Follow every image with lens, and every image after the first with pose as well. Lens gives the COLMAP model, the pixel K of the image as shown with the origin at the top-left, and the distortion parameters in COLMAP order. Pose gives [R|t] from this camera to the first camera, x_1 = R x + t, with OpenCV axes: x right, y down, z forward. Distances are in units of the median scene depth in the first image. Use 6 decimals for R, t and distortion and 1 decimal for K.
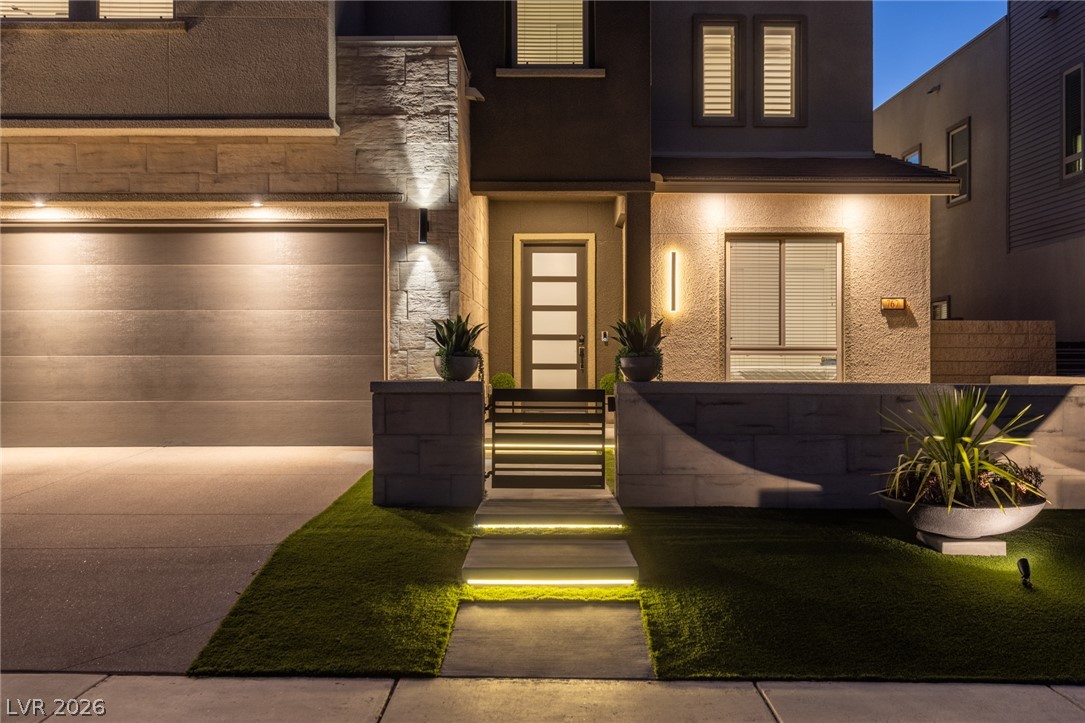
lens RADIAL K [[1011.6, 0, 568.0], [0, 1011.6, 373.0], [0, 0, 1]] dist [0.010031, 0.000000]
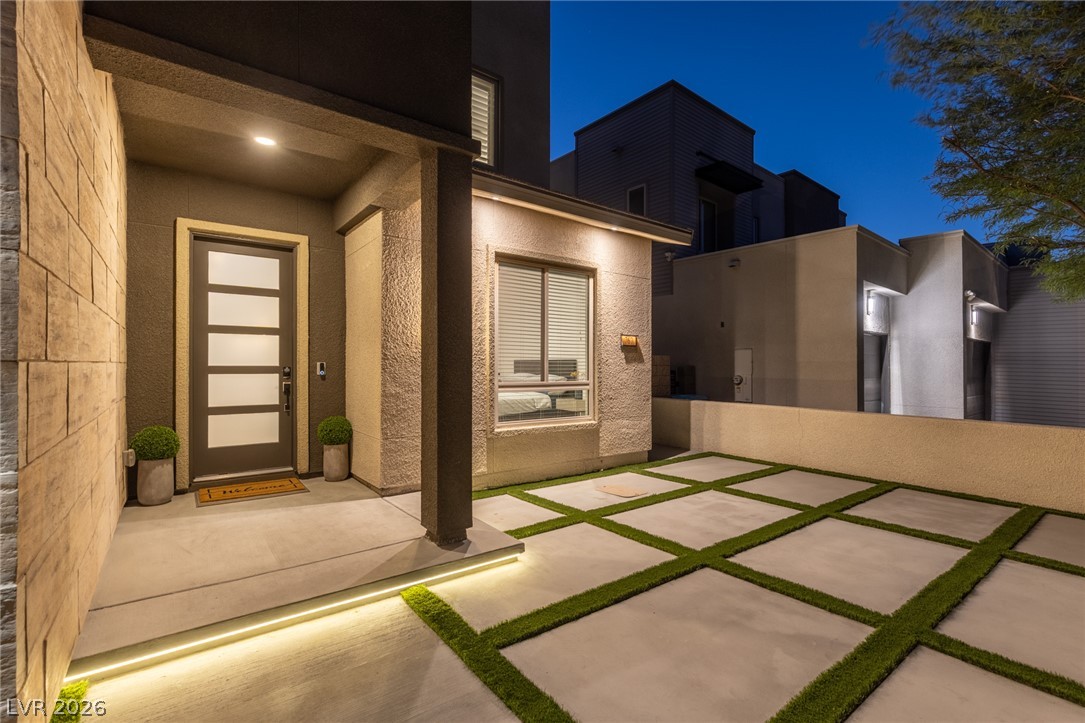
lens RADIAL K [[484.9, 0, 545.6], [0, 484.9, 364.3], [0, 0, 1]] dist [0.008460, -0.001383]
pose [[0.792368, 0.002780, 0.610037, -0.061886], [0.001948, 0.999973, -0.007087, -0.040076], [-0.610040, 0.006804, 0.792341, 0.649774]]
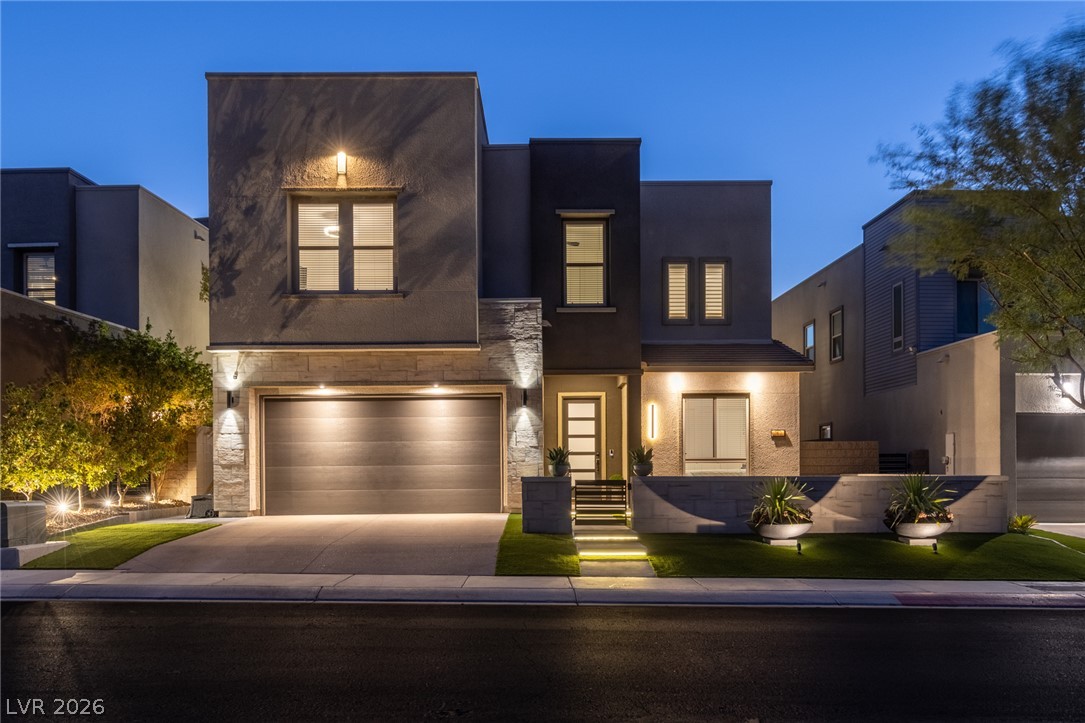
lens RADIAL K [[891.1, 0, 544.8], [0, 891.1, 493.6], [0, 0, 1]] dist [0.022730, 0.001105]
pose [[0.999972, -0.007226, -0.002148, -0.080491], [0.007261, 0.999832, 0.016844, 0.007279], [0.002026, -0.016859, 0.999856, -0.547949]]
